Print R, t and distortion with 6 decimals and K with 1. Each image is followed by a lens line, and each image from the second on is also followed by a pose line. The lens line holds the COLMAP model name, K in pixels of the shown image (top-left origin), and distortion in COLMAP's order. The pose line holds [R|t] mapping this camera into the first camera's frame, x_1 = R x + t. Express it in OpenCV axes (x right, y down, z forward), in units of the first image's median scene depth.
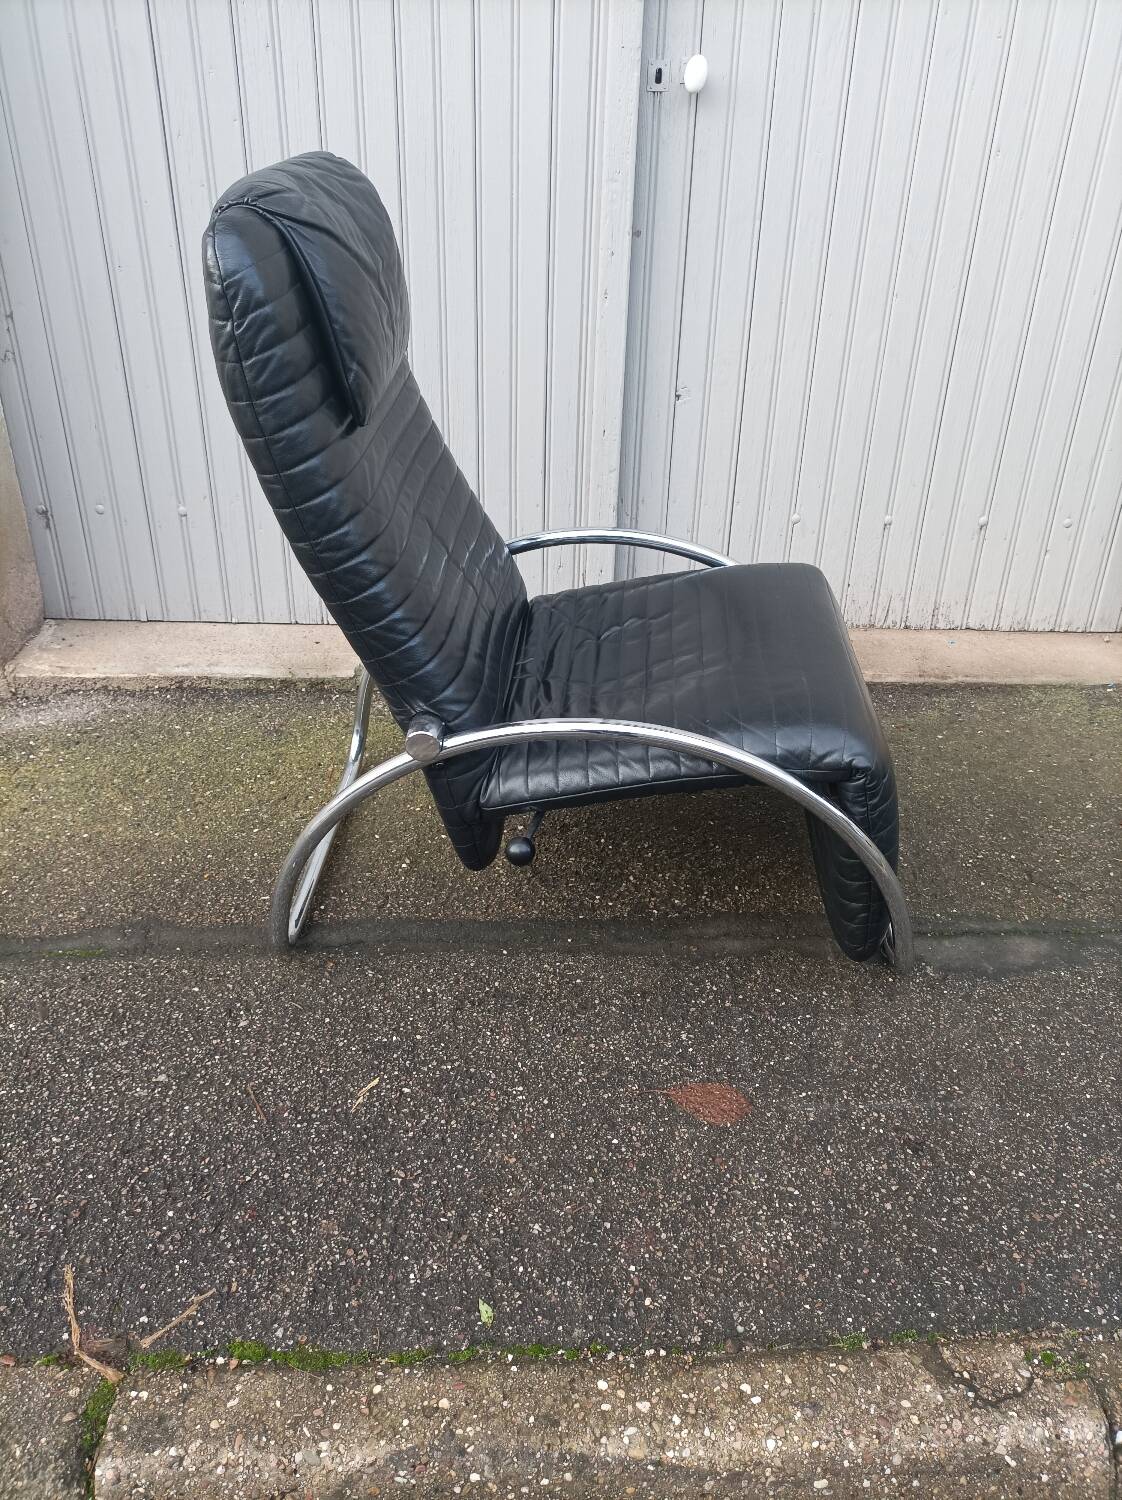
lens RADIAL K [[1122.3, 0, 561.1], [0, 1122.3, 758.4], [0, 0, 1]] dist [0.026442, -0.020162]
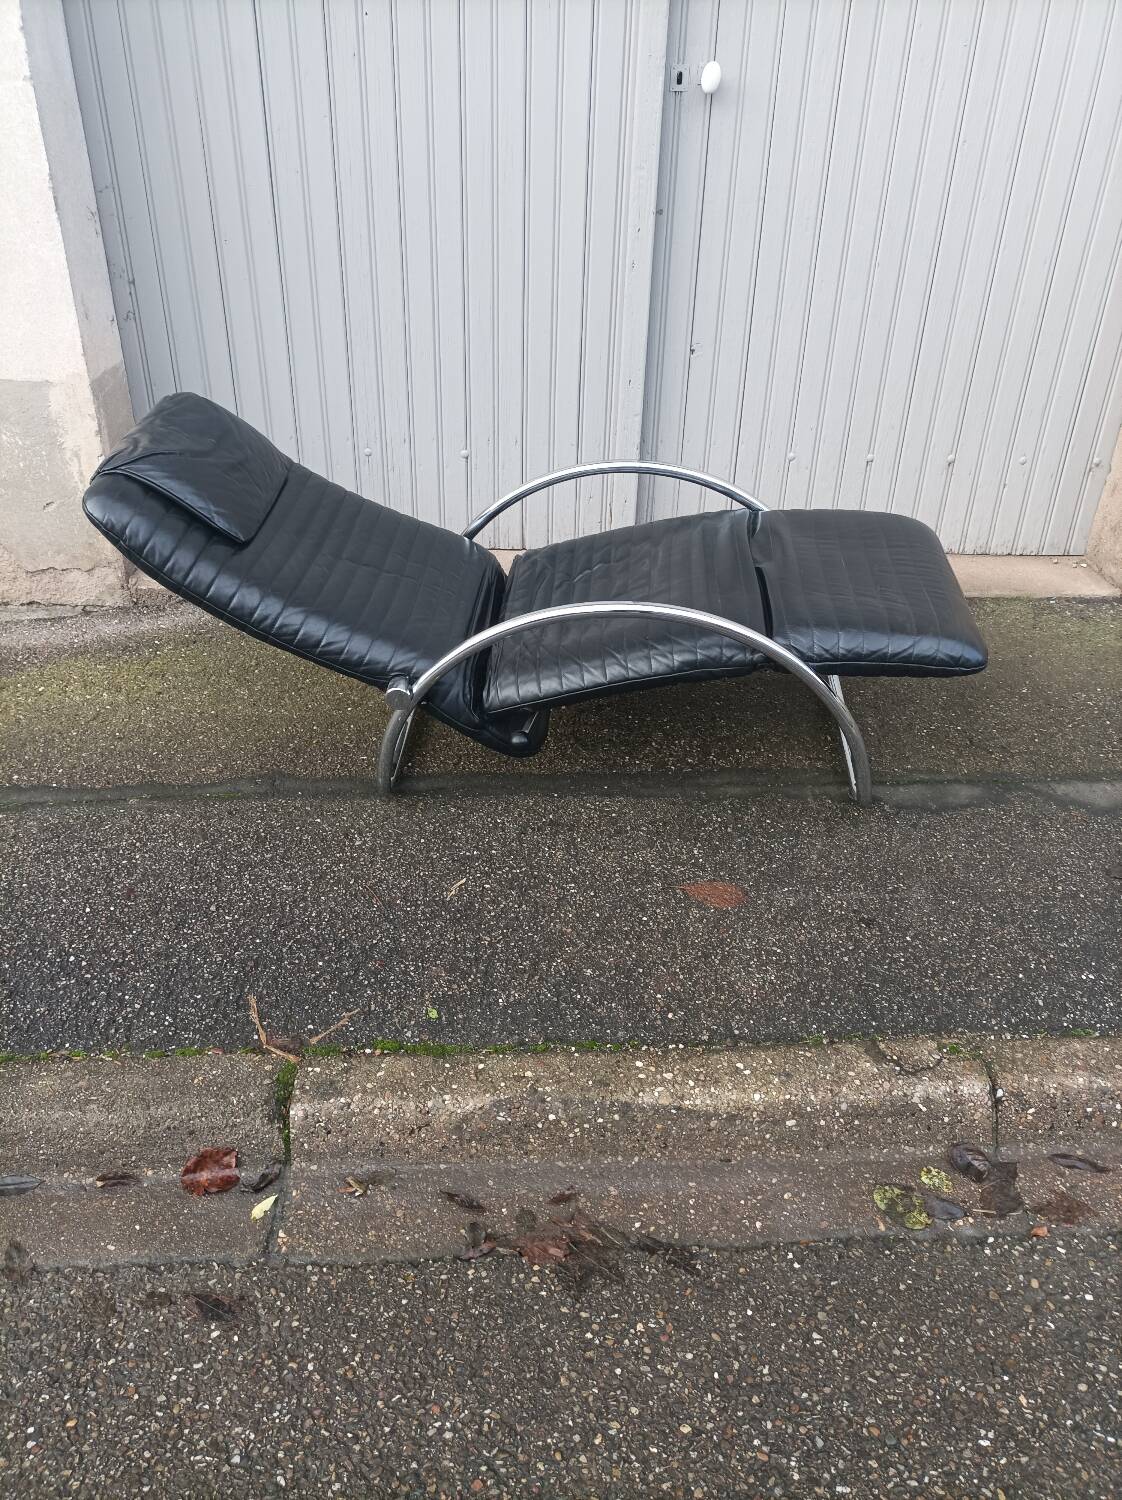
lens RADIAL K [[1122.3, 0, 563.9], [0, 1122.3, 758.7], [0, 0, 1]] dist [0.026442, -0.020162]
pose [[0.999998, 0.002004, -0.000958, -0.041839], [-0.001960, 0.999038, 0.043803, 0.078650], [0.001045, -0.043801, 0.999040, -0.290038]]
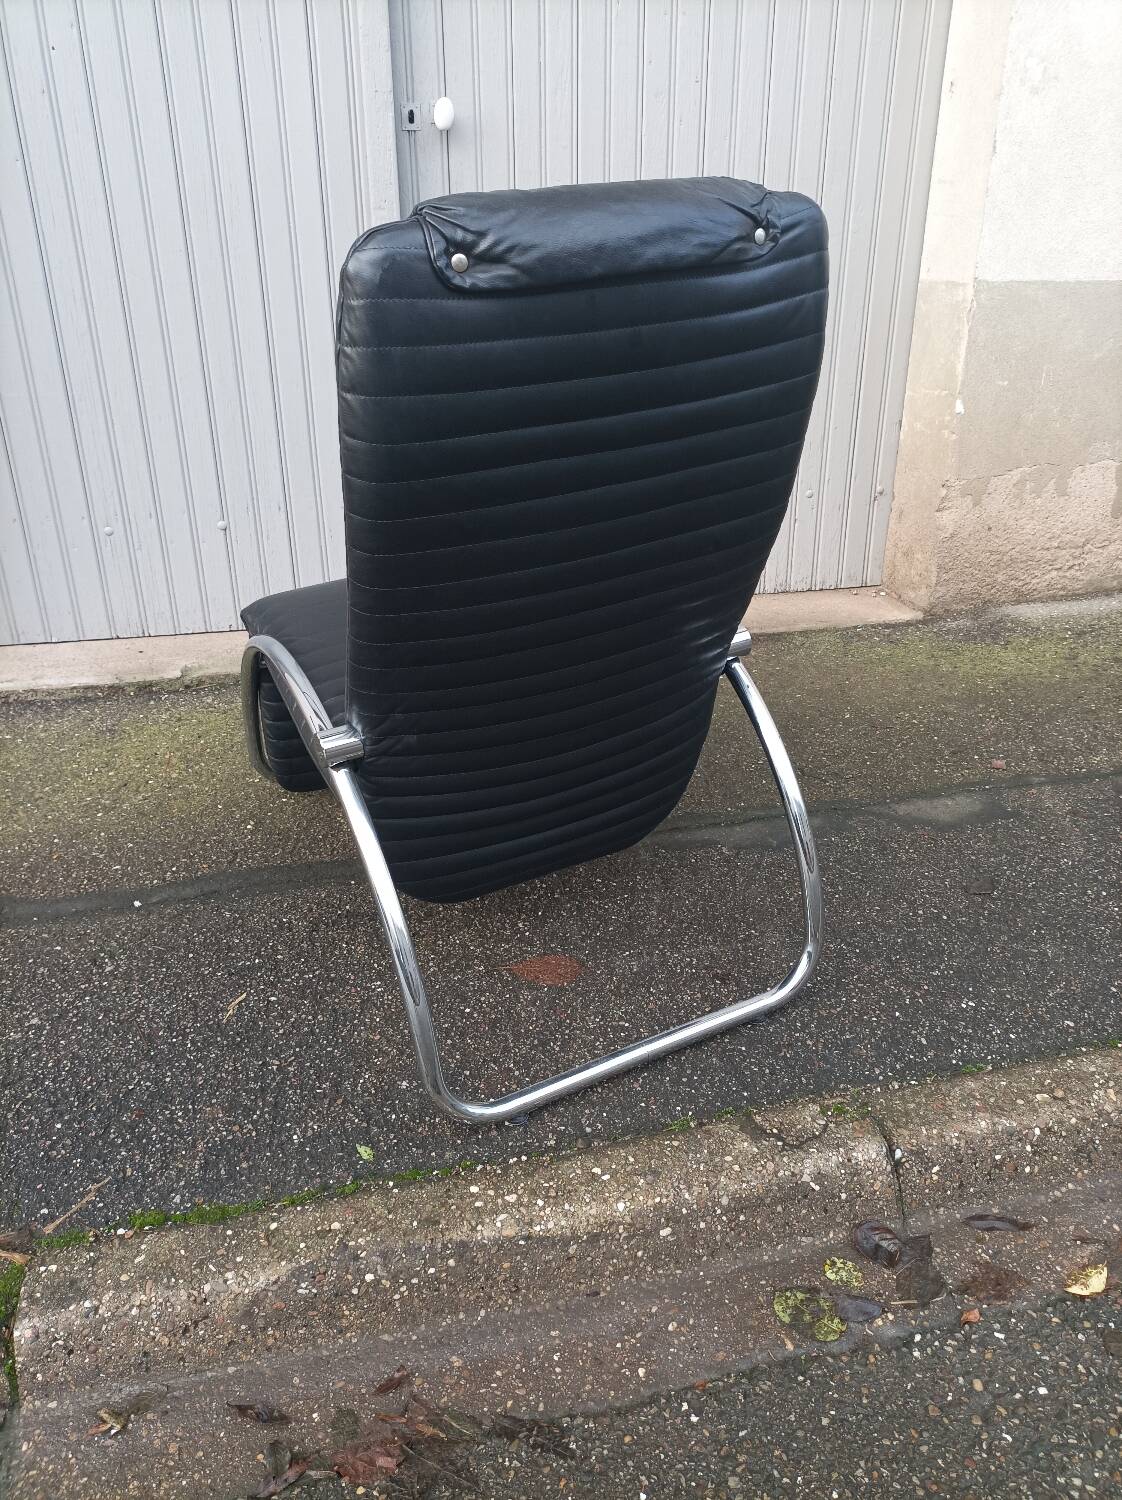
lens RADIAL K [[1122.3, 0, 566.4], [0, 1122.3, 757.3], [0, 0, 1]] dist [0.026442, -0.020162]
pose [[0.982442, -0.102453, 0.155922, -0.003636], [0.111193, 0.992621, -0.048380, 0.134187], [-0.149814, 0.064868, 0.986584, -0.124616]]
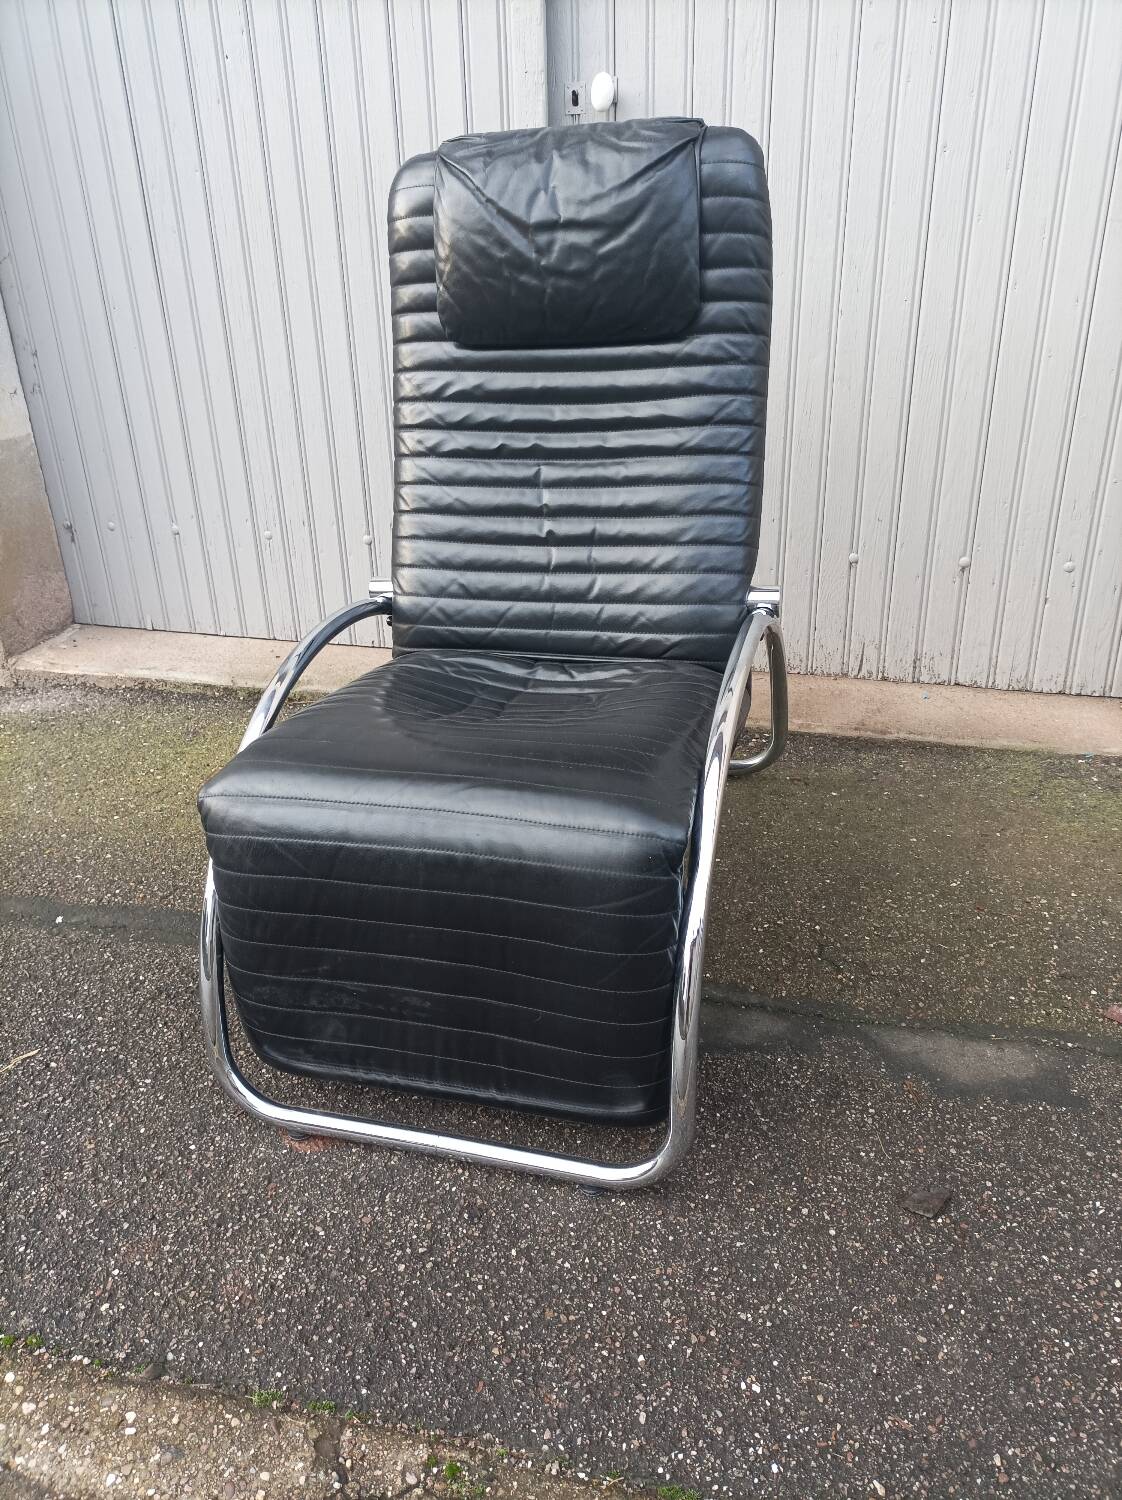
lens RADIAL K [[1122.3, 0, 560.1], [0, 1122.3, 755.5], [0, 0, 1]] dist [0.026442, -0.020162]
pose [[0.953322, 0.079931, -0.291185, 0.527118], [-0.097330, 0.994201, -0.045740, 0.016750], [0.285840, 0.071946, 0.955573, 0.122379]]
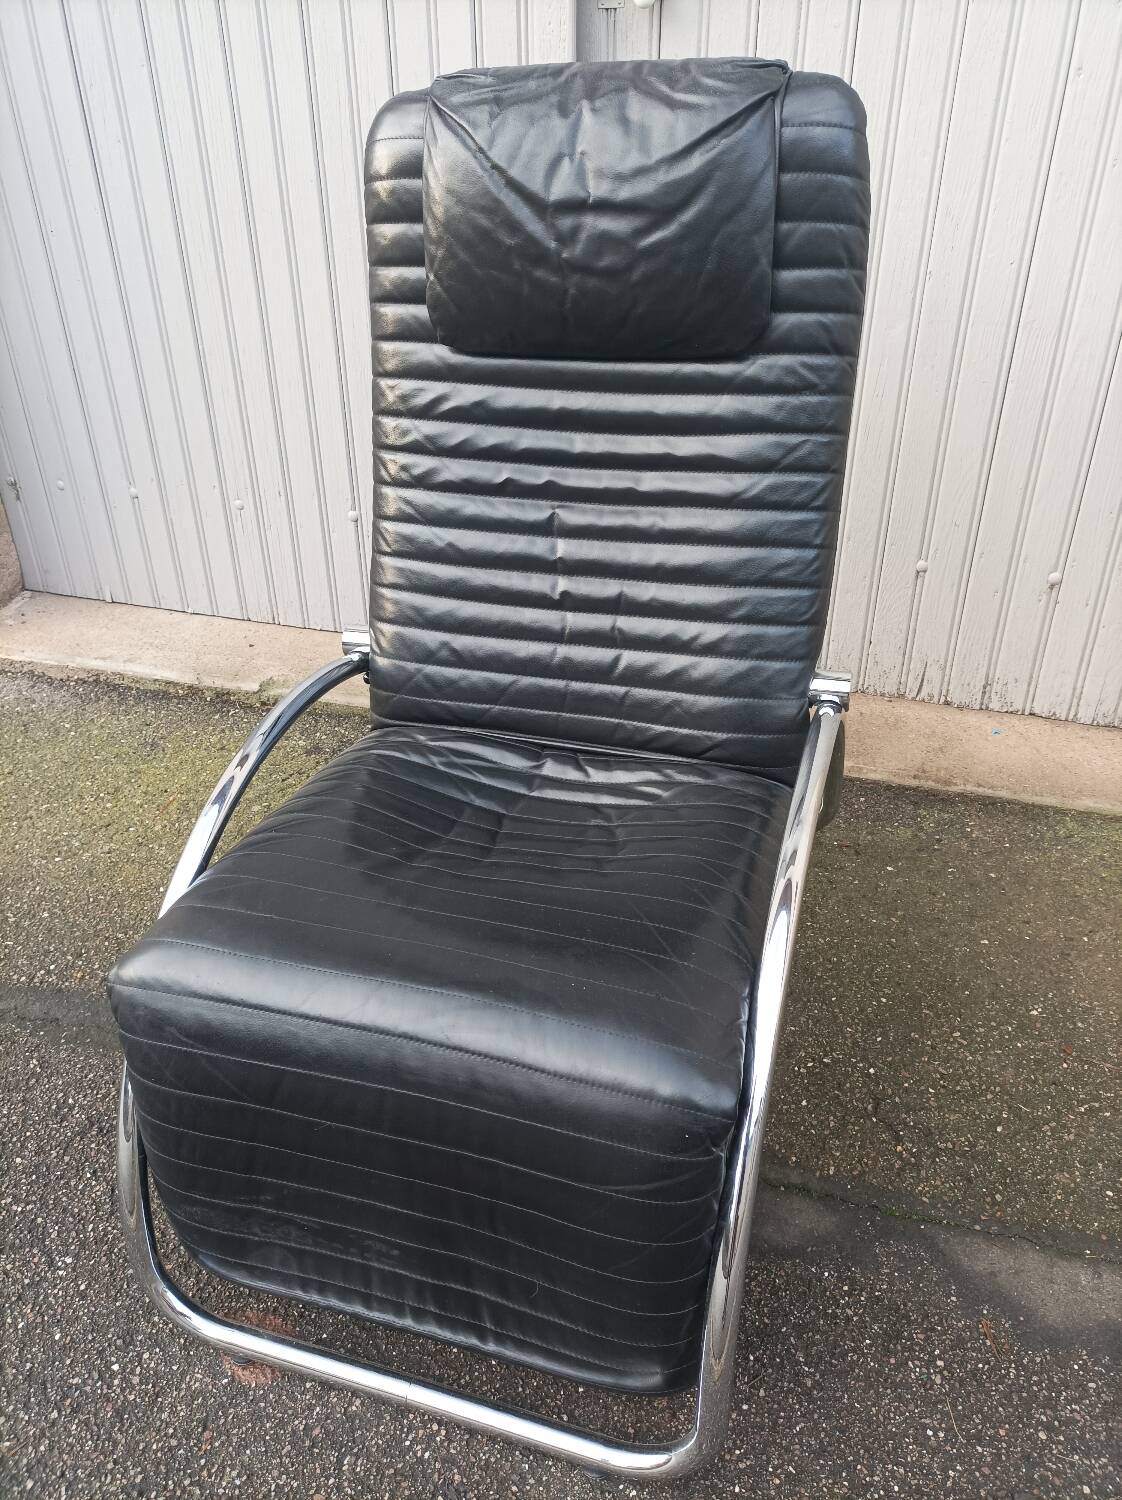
lens RADIAL K [[1122.3, 0, 560.5], [0, 1122.3, 756.0], [0, 0, 1]] dist [0.026442, -0.020162]
pose [[0.948581, 0.136482, -0.285599, 0.453506], [-0.122648, 0.990262, 0.065868, -0.159935], [0.291807, -0.027453, 0.956083, 0.291142]]
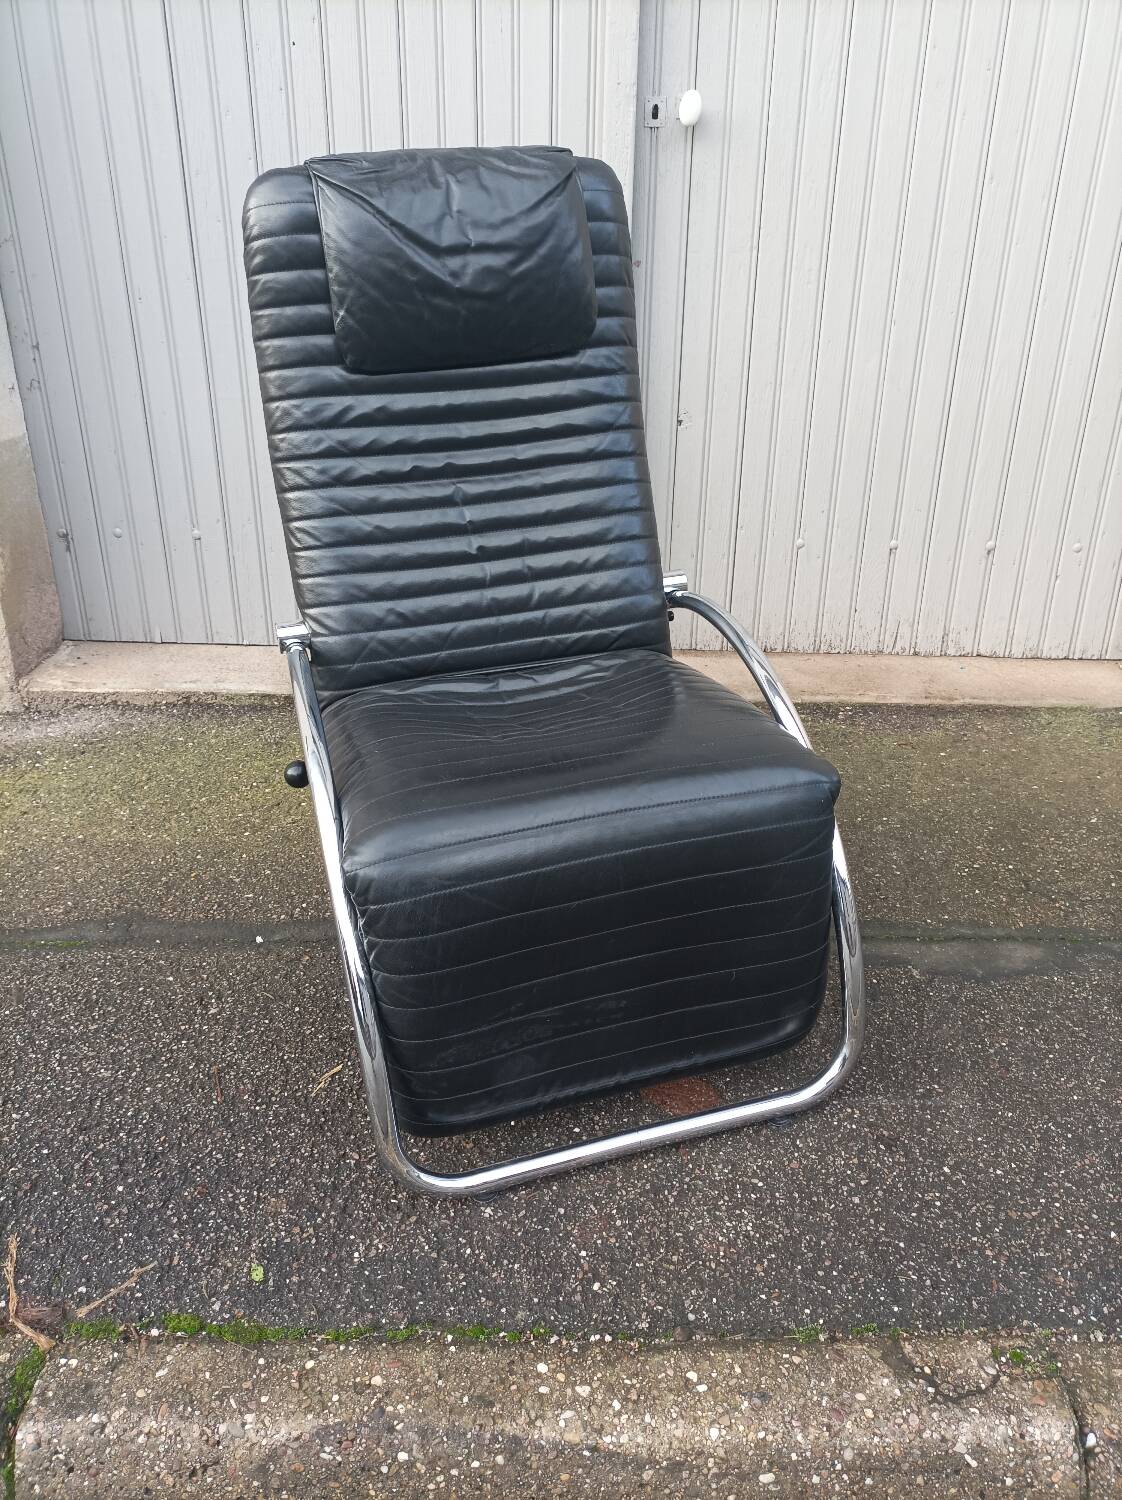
lens RADIAL K [[1122.3, 0, 558.3], [0, 1122.3, 759.5], [0, 0, 1]] dist [0.026442, -0.020162]
pose [[0.998824, 0.008685, -0.047704, 0.066210], [-0.011892, 0.997659, -0.067350, 0.075602], [0.047008, 0.067838, 0.996588, 0.007951]]
